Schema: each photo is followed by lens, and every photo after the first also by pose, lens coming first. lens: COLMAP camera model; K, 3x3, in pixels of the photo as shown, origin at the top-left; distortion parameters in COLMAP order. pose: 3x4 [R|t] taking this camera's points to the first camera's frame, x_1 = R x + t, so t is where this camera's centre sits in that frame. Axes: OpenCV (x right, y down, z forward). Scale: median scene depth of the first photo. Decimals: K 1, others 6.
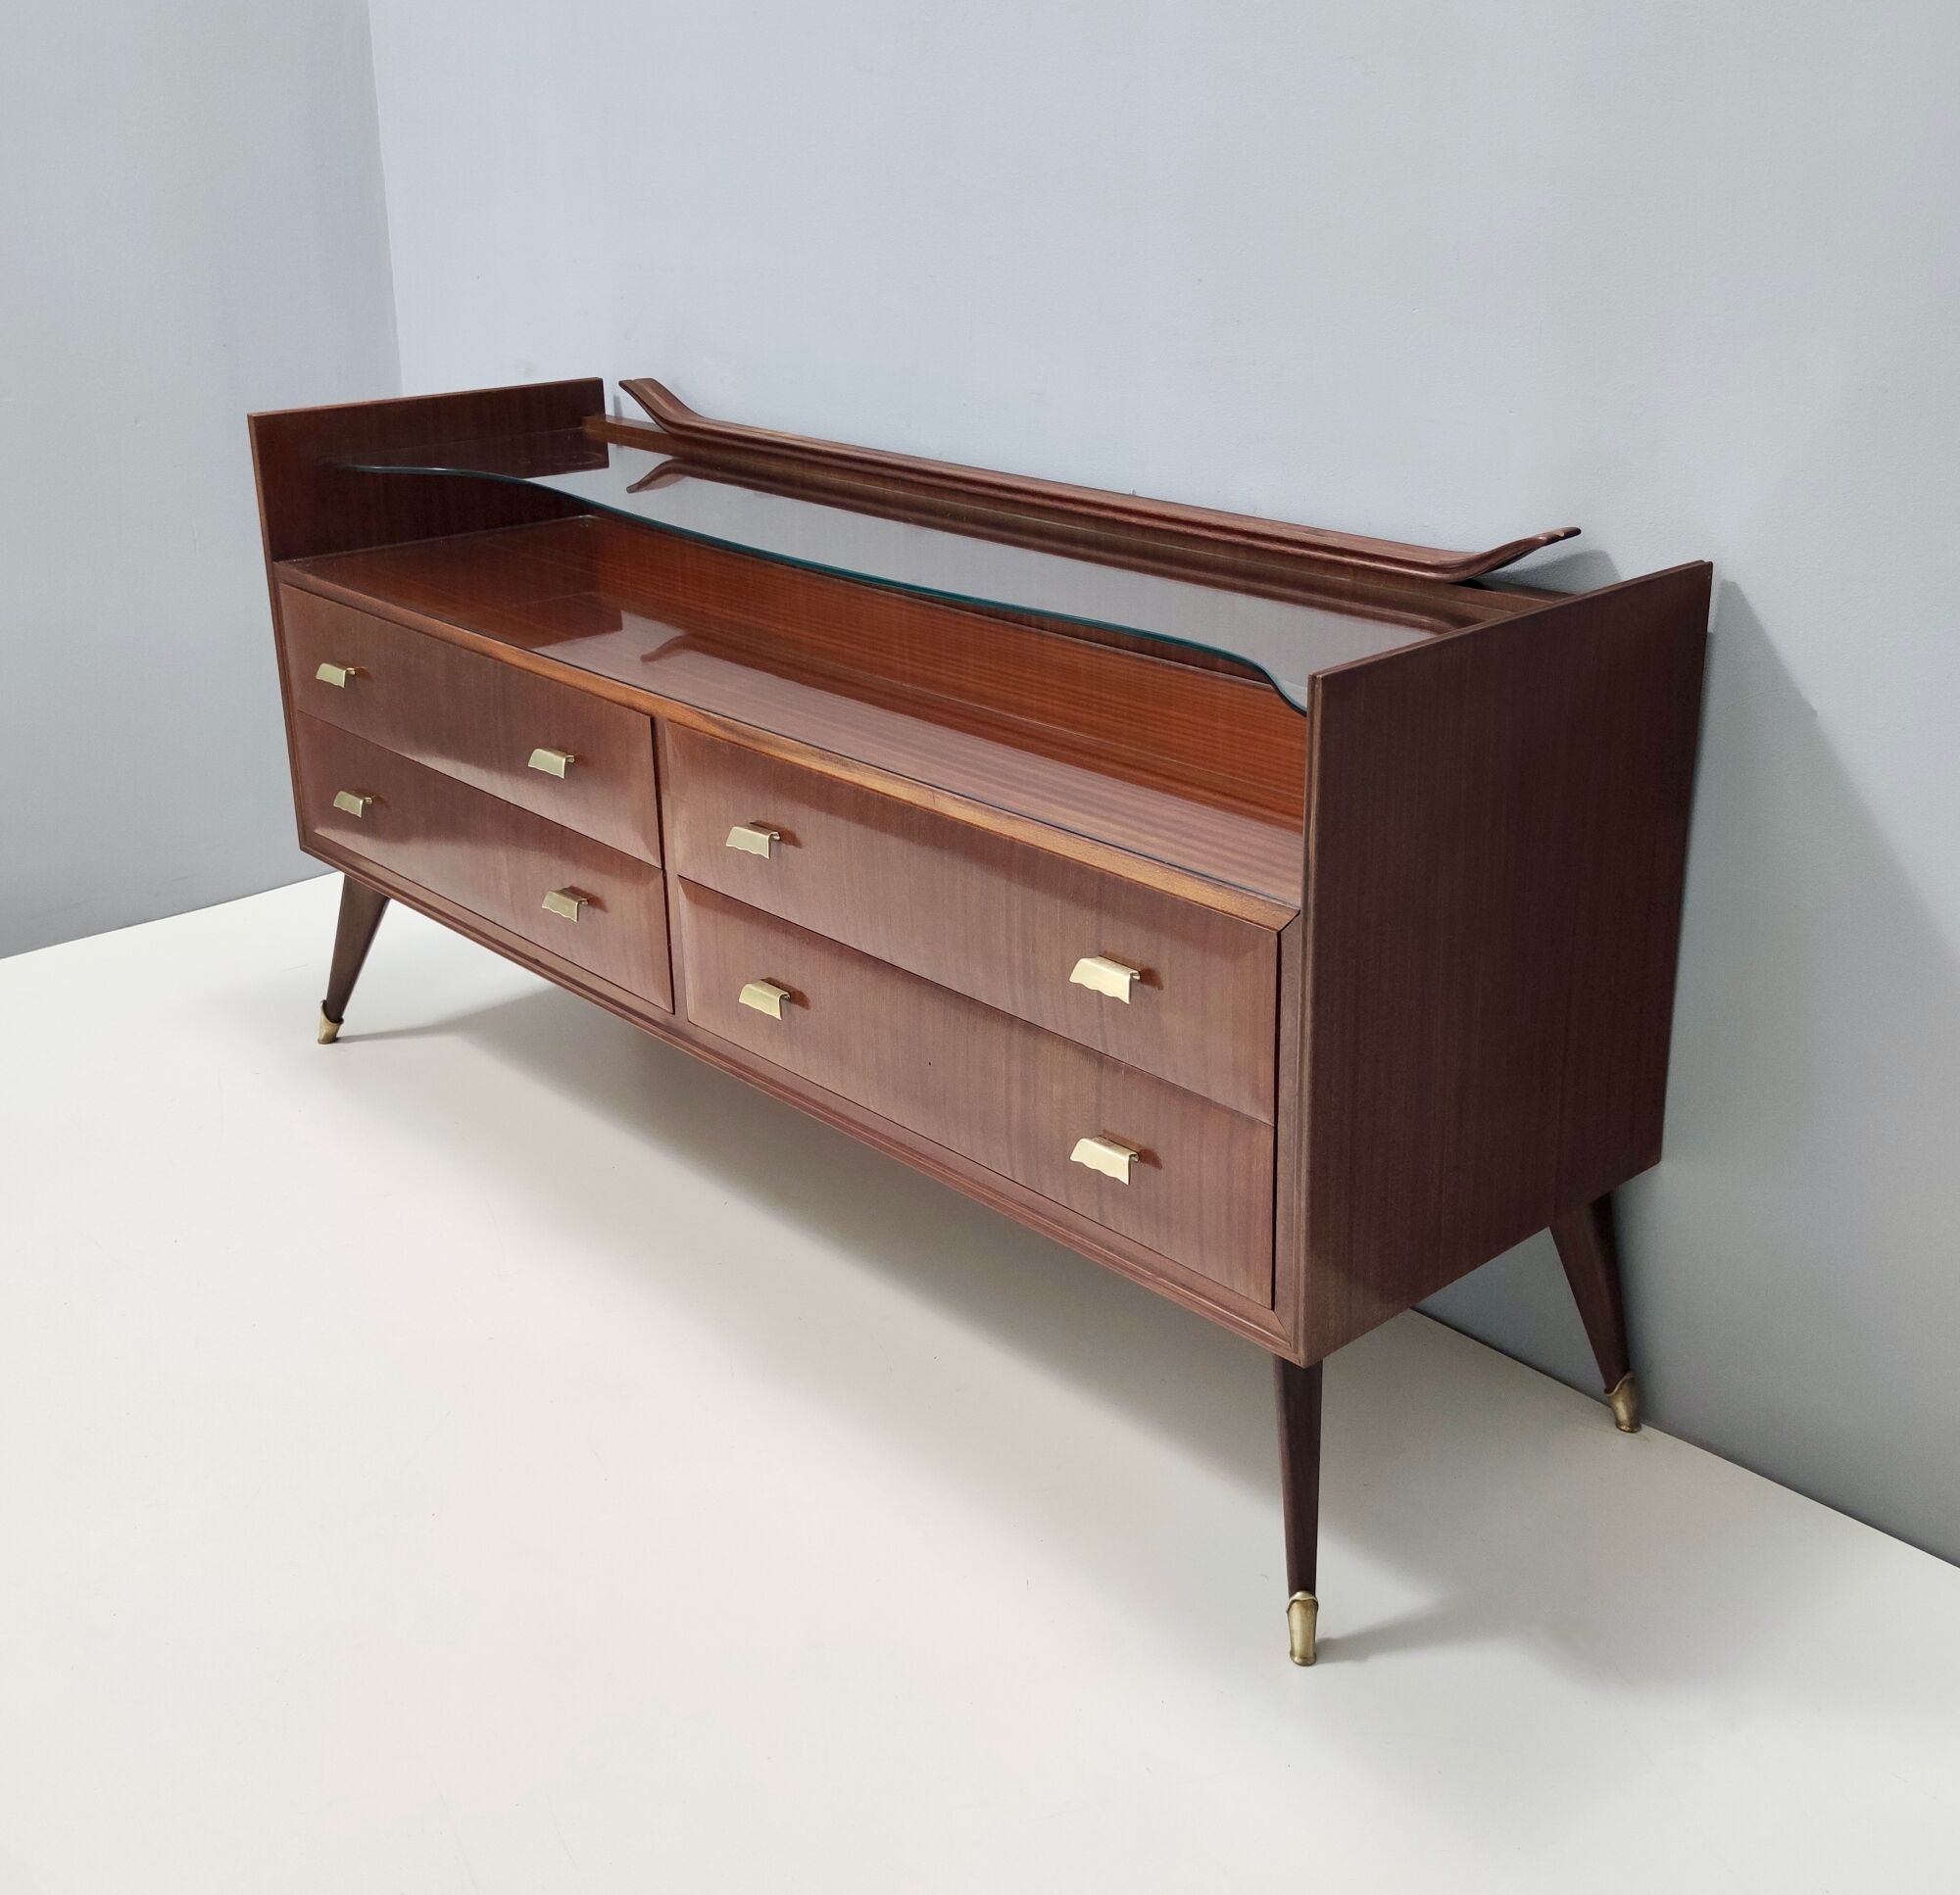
lens RADIAL K [[2342.8, 0, 966.5], [0, 2342.8, 907.1], [0, 0, 1]] dist [0.022031, 0.000000]
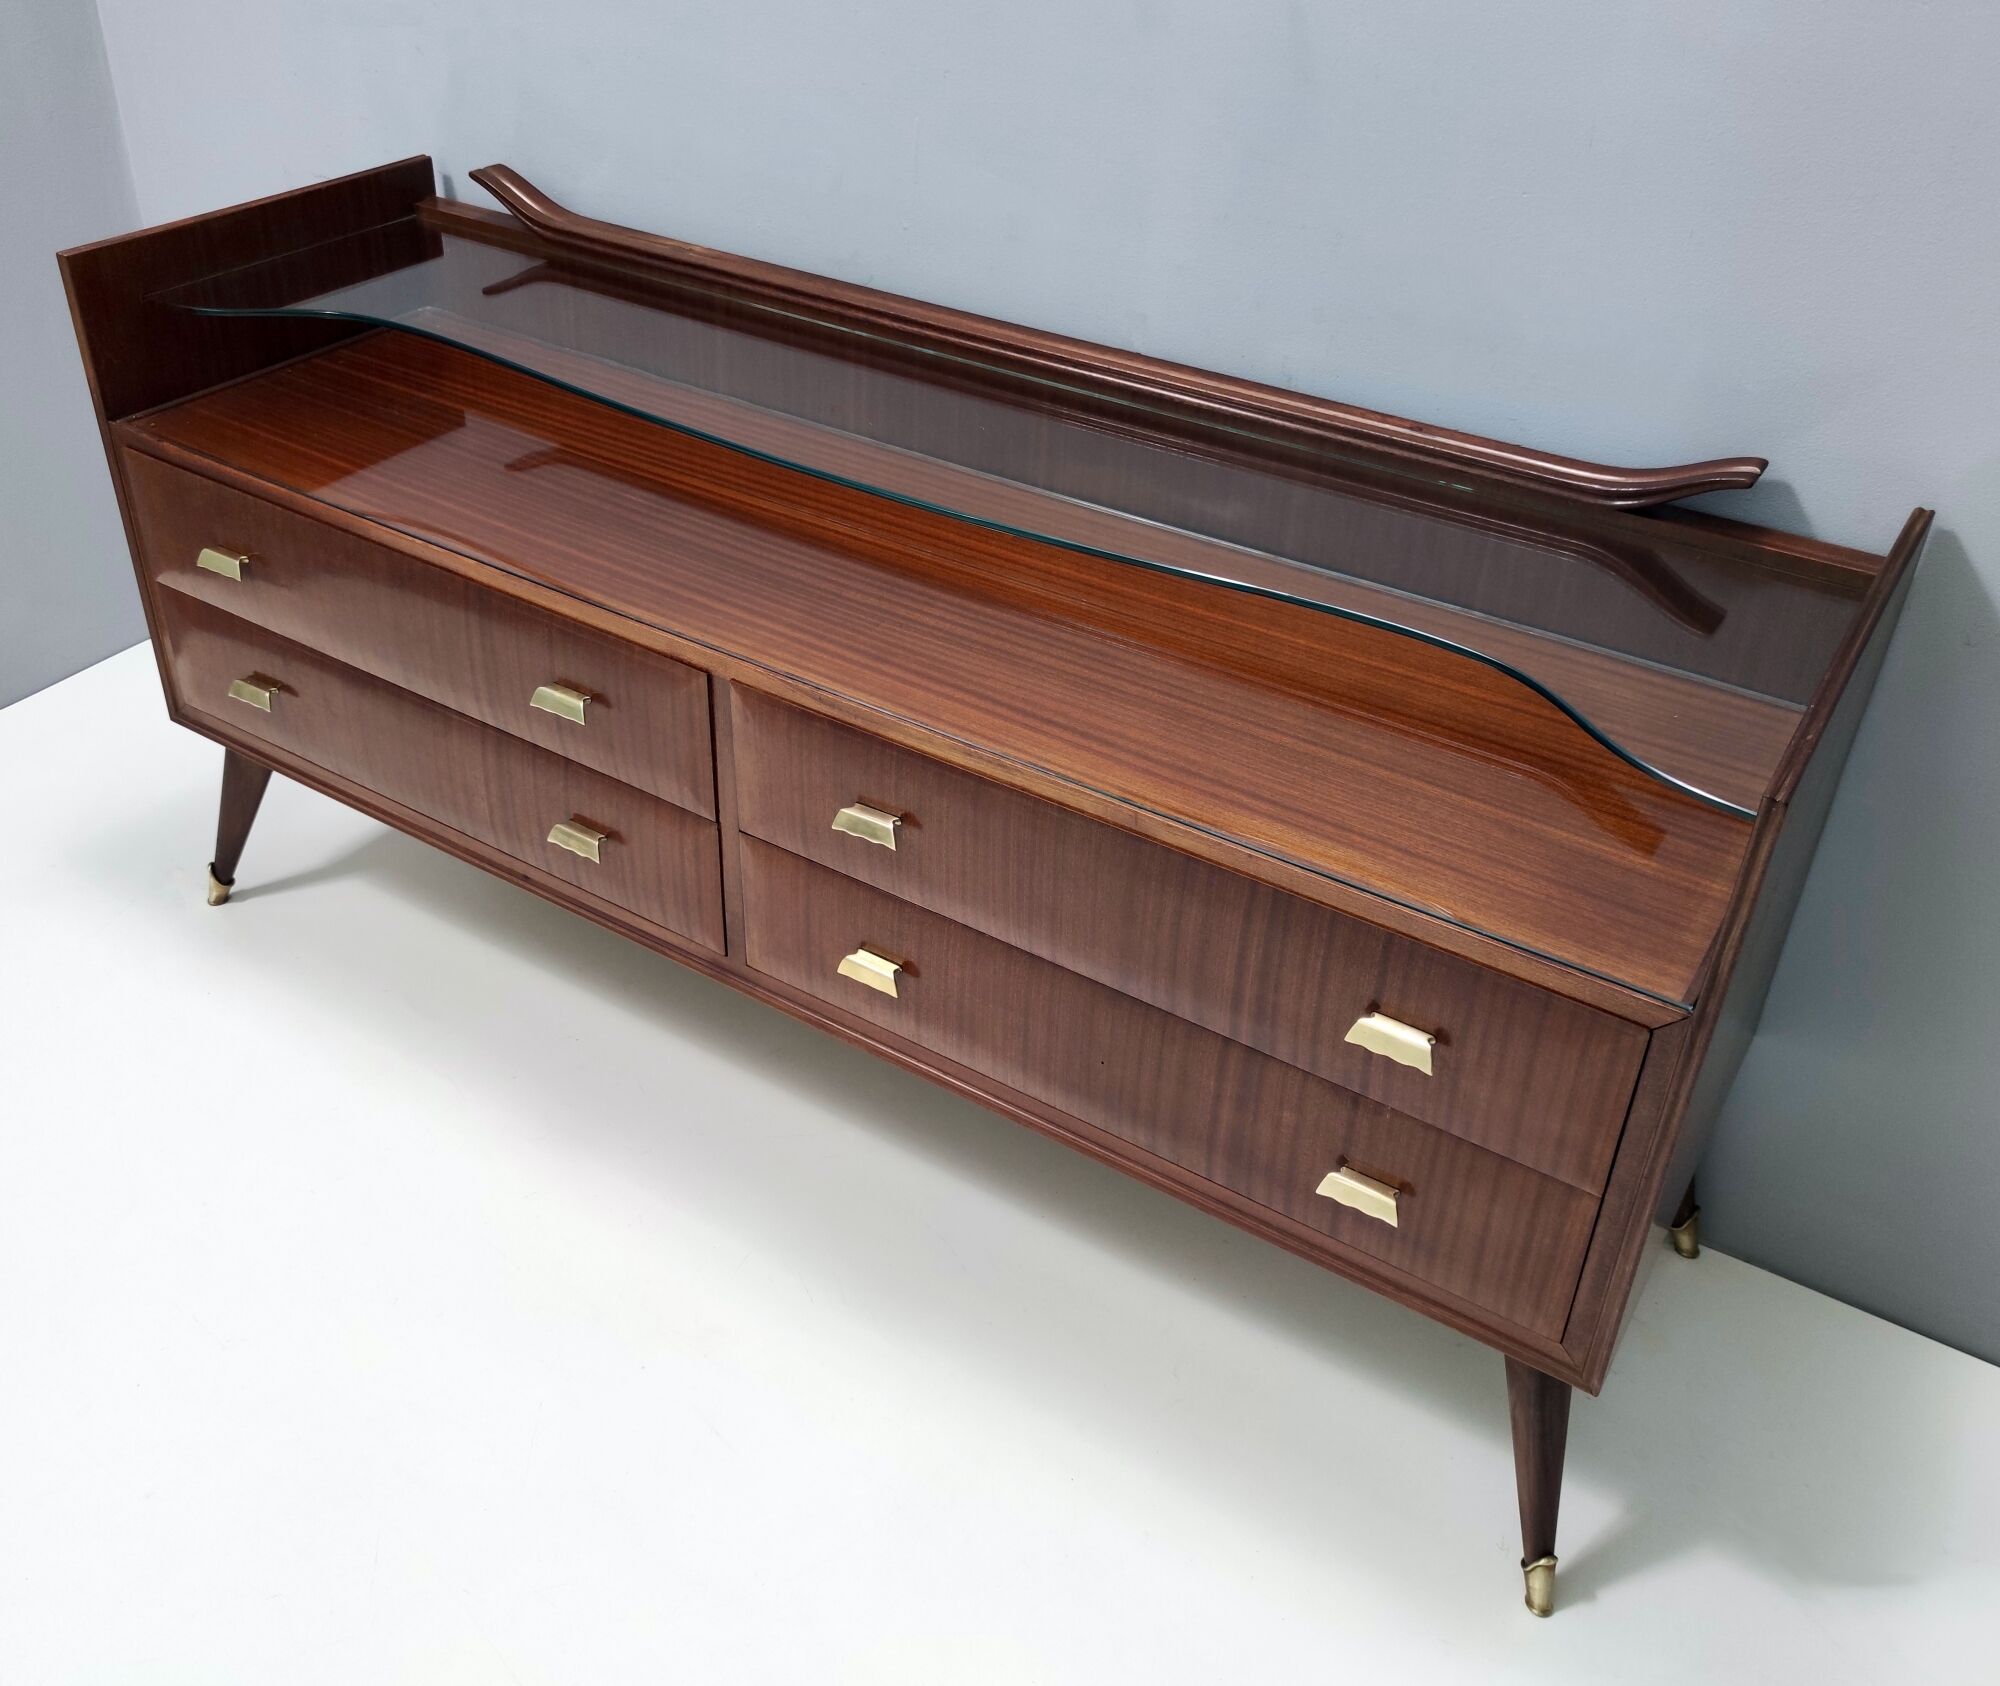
lens RADIAL K [[1862.6, 0, 934.8], [0, 1862.6, 759.8], [0, 0, 1]] dist [0.048640, 0.000000]
pose [[0.966130, -0.112672, 0.232160, -0.239183], [0.059754, 0.972873, 0.223489, -0.221132], [-0.251043, -0.202047, 0.946654, 0.327514]]
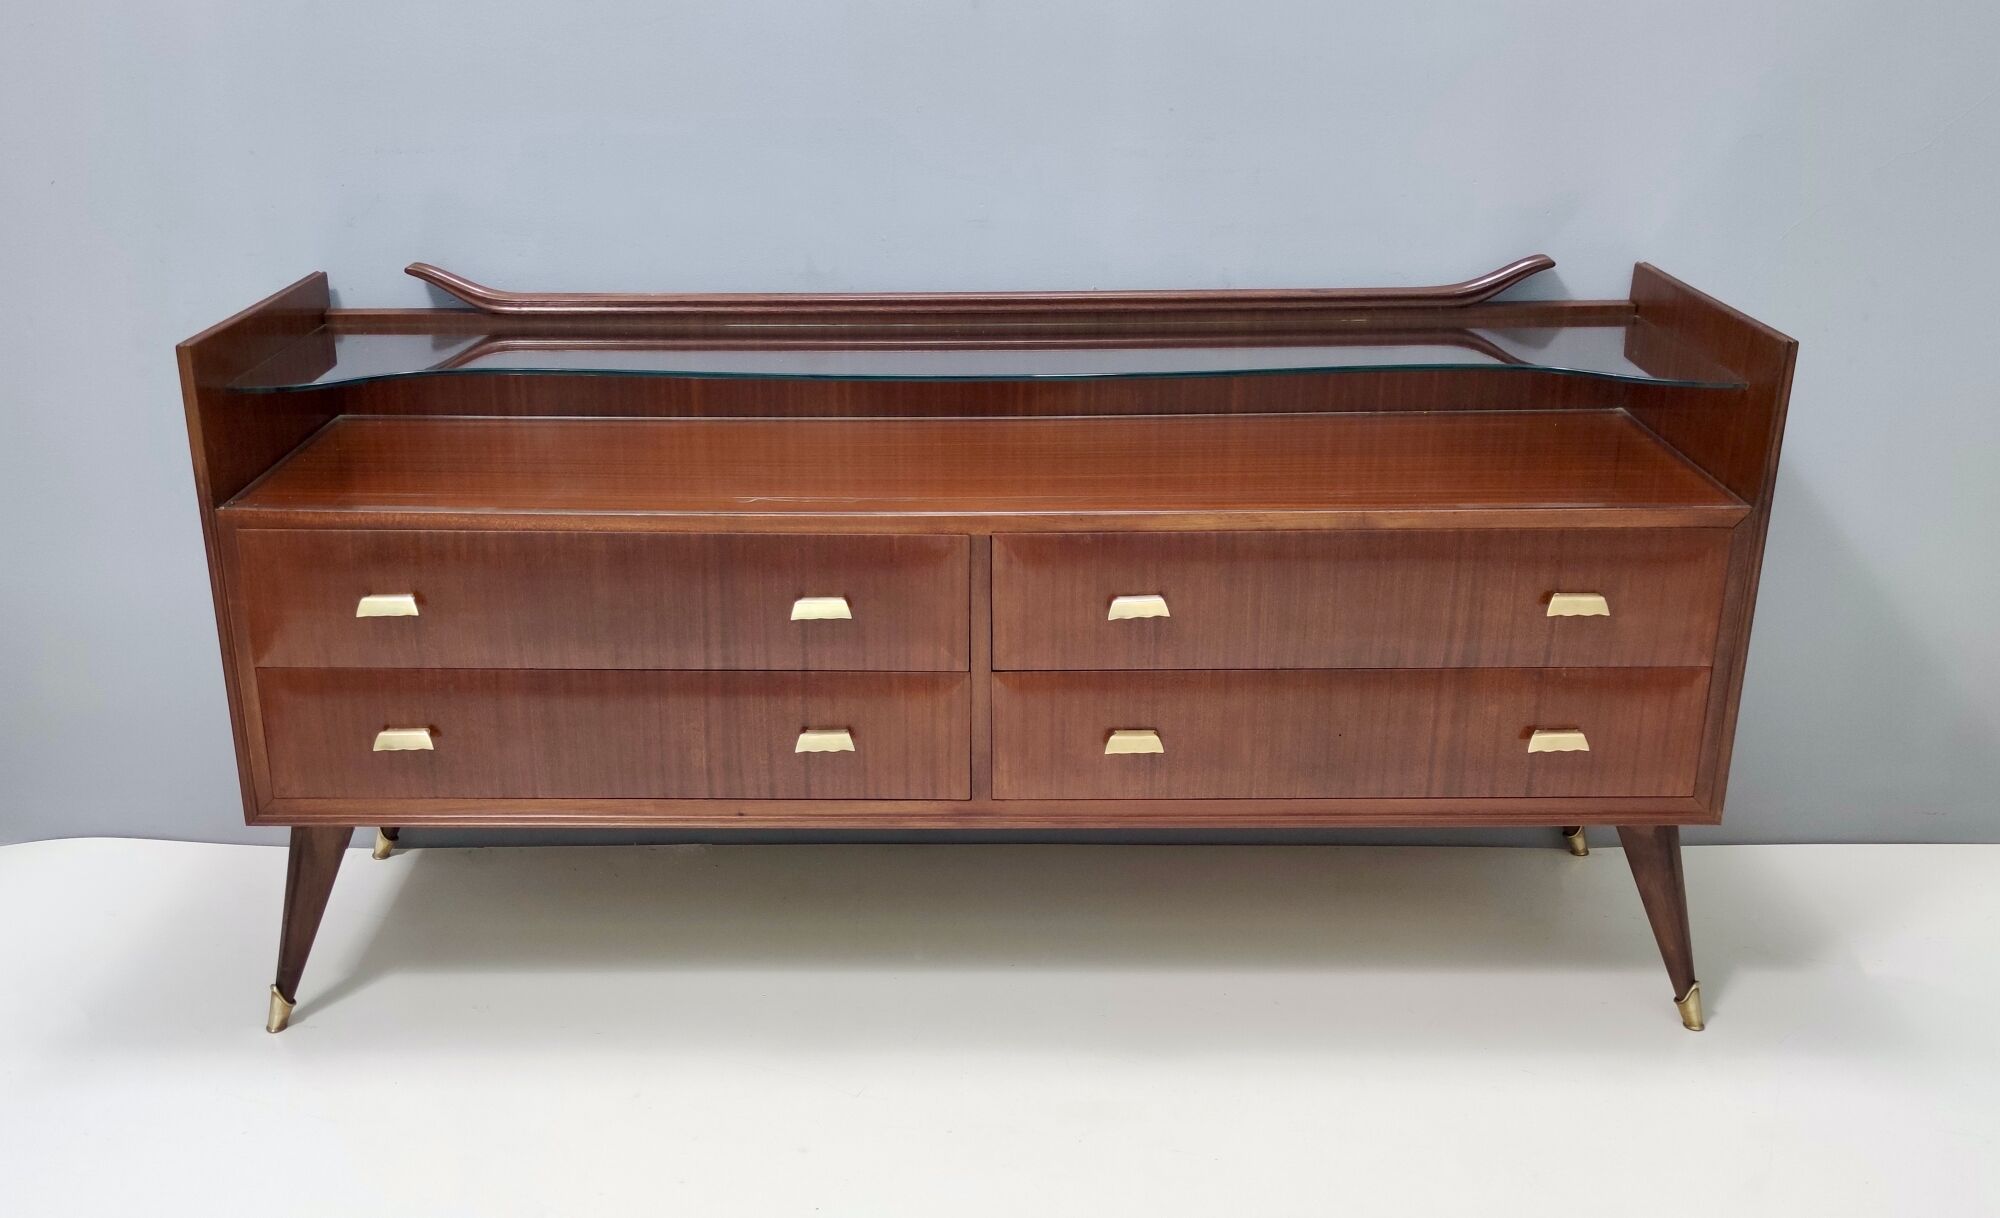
lens RADIAL K [[1982.6, 0, 936.9], [0, 1982.6, 665.5], [0, 0, 1]] dist [0.076992, 0.000000]
pose [[0.665736, -0.253514, 0.701802, -0.895171], [0.255793, 0.961065, 0.104521, -0.135152], [-0.700974, 0.109932, 0.704663, 0.388728]]
